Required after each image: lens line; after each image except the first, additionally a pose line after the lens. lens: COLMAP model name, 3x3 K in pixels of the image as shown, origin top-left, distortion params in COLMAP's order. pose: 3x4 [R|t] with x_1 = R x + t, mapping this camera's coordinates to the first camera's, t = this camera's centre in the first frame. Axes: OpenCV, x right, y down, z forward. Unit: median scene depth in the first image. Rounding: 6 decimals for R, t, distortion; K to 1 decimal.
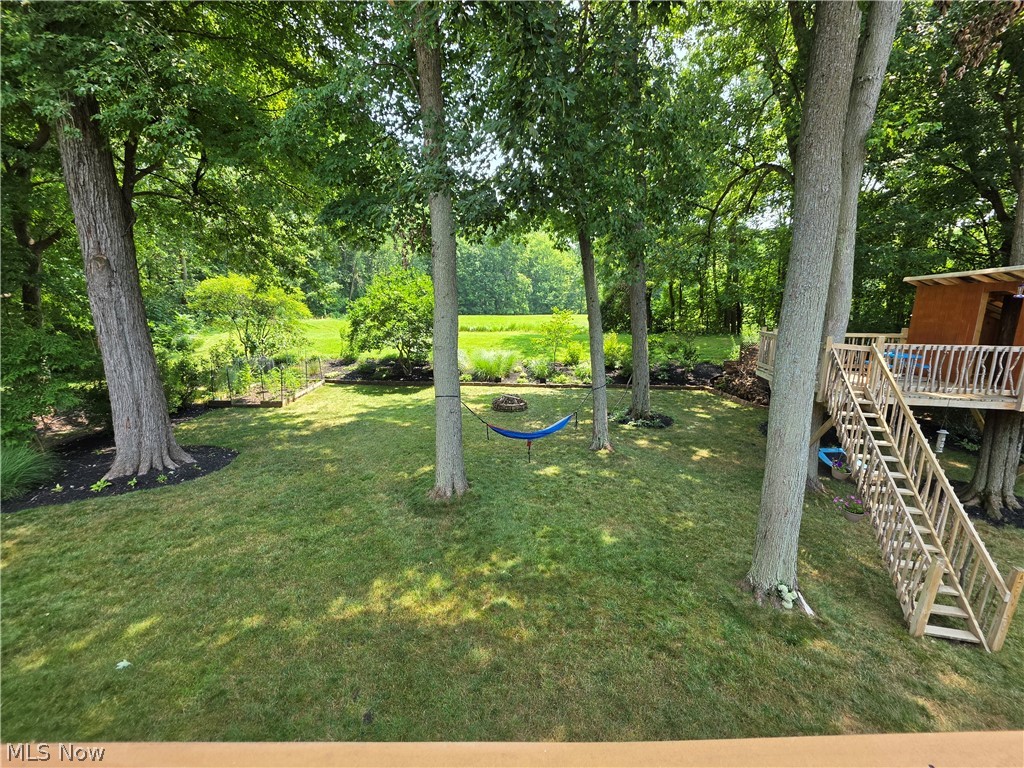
lens RADIAL K [[414.4, 0, 506.0], [0, 414.4, 384.6], [0, 0, 1]] dist [-0.004006, 0.000422]
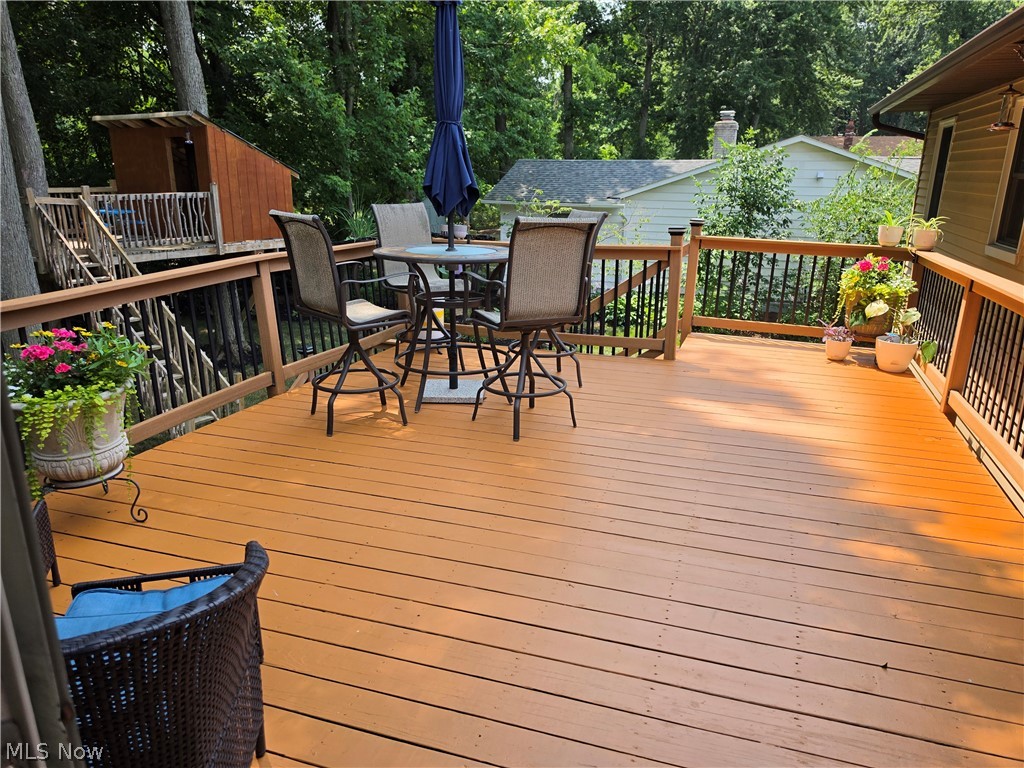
lens RADIAL K [[708.0, 0, 511.4], [0, 708.0, 389.4], [0, 0, 1]] dist [0.056529, -0.065455]
pose [[0.327947, -0.281891, 0.901659, -0.260822], [0.167874, 0.956642, 0.238022, 0.081106], [-0.929661, 0.073306, 0.361050, -0.328699]]
